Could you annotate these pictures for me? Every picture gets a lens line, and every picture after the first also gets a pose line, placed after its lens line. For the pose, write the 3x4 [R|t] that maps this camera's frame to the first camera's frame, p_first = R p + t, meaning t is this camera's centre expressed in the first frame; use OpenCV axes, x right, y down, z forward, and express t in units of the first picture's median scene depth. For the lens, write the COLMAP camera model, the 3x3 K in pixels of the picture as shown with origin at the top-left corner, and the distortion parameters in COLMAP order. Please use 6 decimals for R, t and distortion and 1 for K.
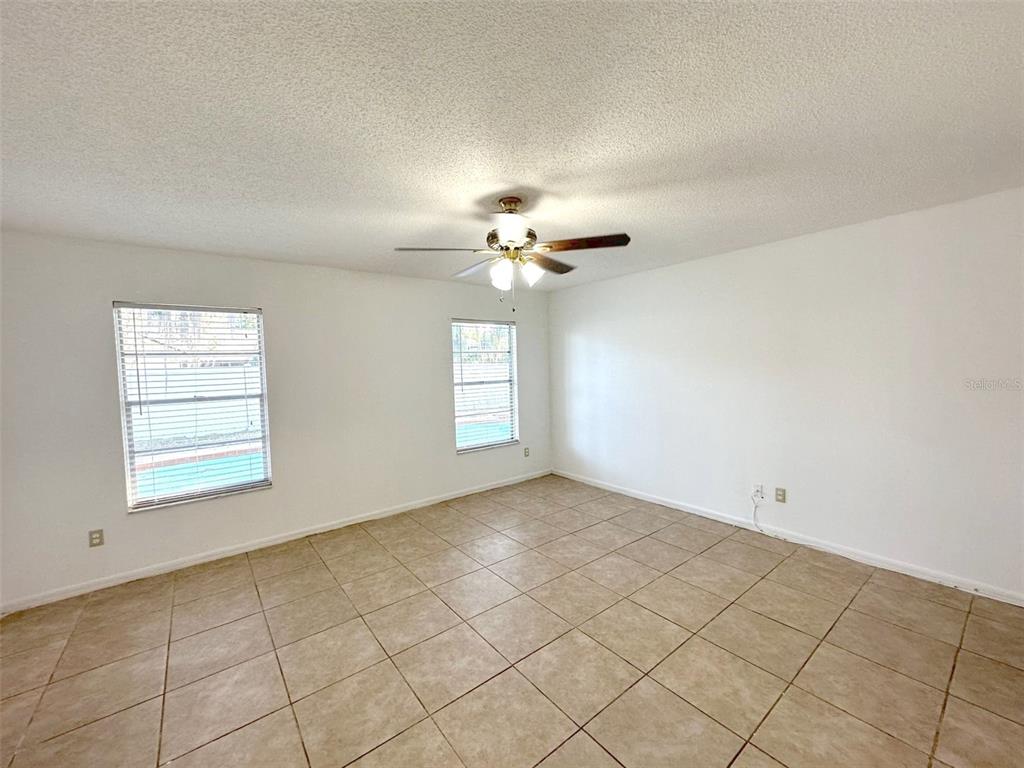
lens RADIAL K [[410.0, 0, 510.0], [0, 410.0, 384.5], [0, 0, 1]] dist [0.000425, -0.000245]
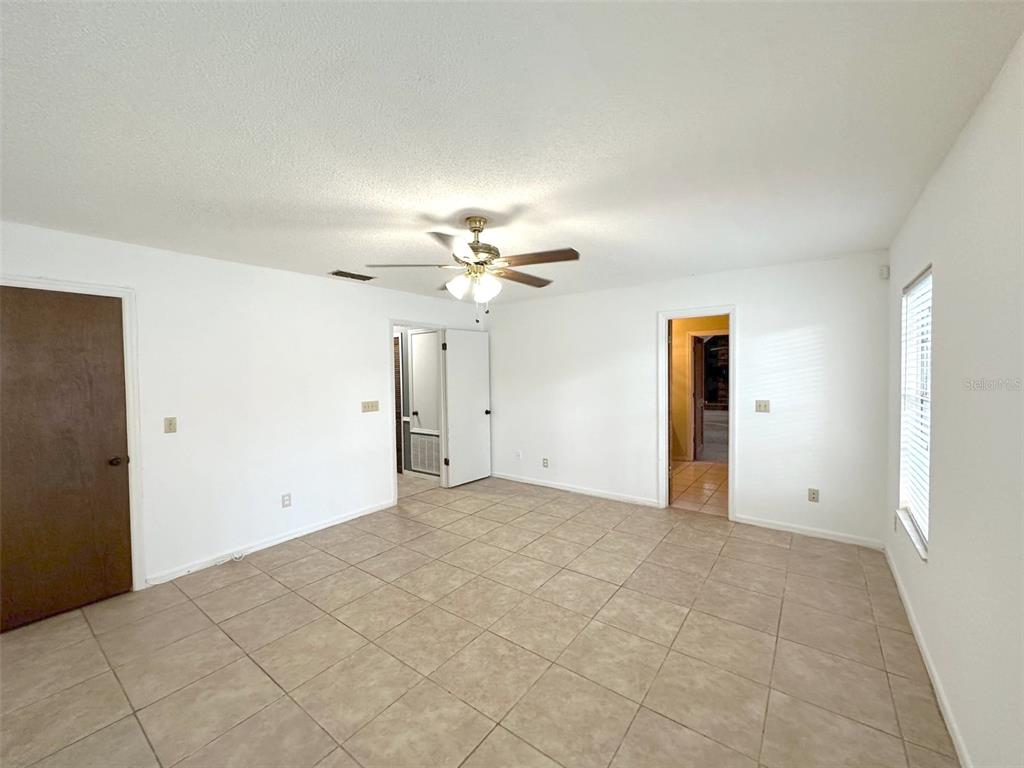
lens RADIAL K [[410.0, 0, 510.0], [0, 410.0, 384.5], [0, 0, 1]] dist [0.000425, -0.000245]
pose [[-0.964111, 0.050902, -0.260573, 0.178196], [0.027511, 0.995319, 0.092642, -0.094986], [0.264069, 0.082148, -0.960999, 1.717727]]
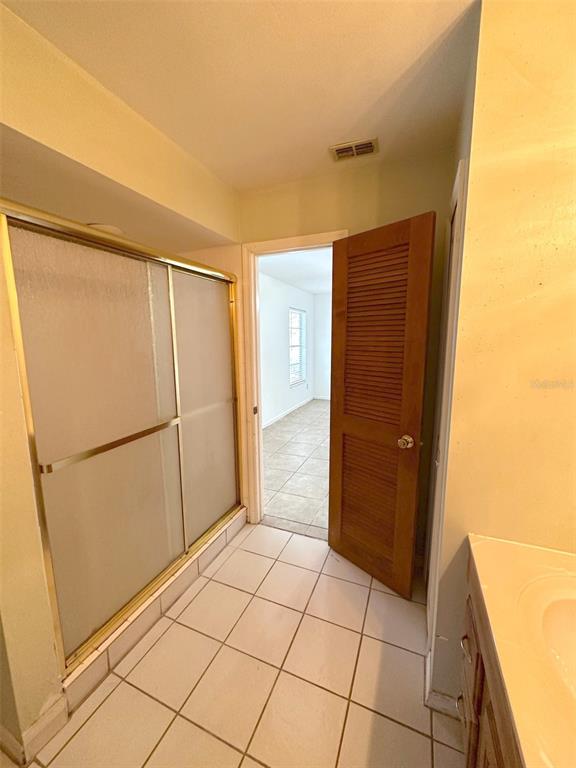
lens RADIAL K [[307.5, 0, 288.0], [0, 307.5, 384.0], [0, 0, 1]] dist [0.000425, -0.000245]
pose [[0.869937, -0.063070, 0.489113, -1.244418], [0.022367, 0.995814, 0.088625, 0.065349], [-0.492655, -0.066158, 0.867706, -0.184746]]
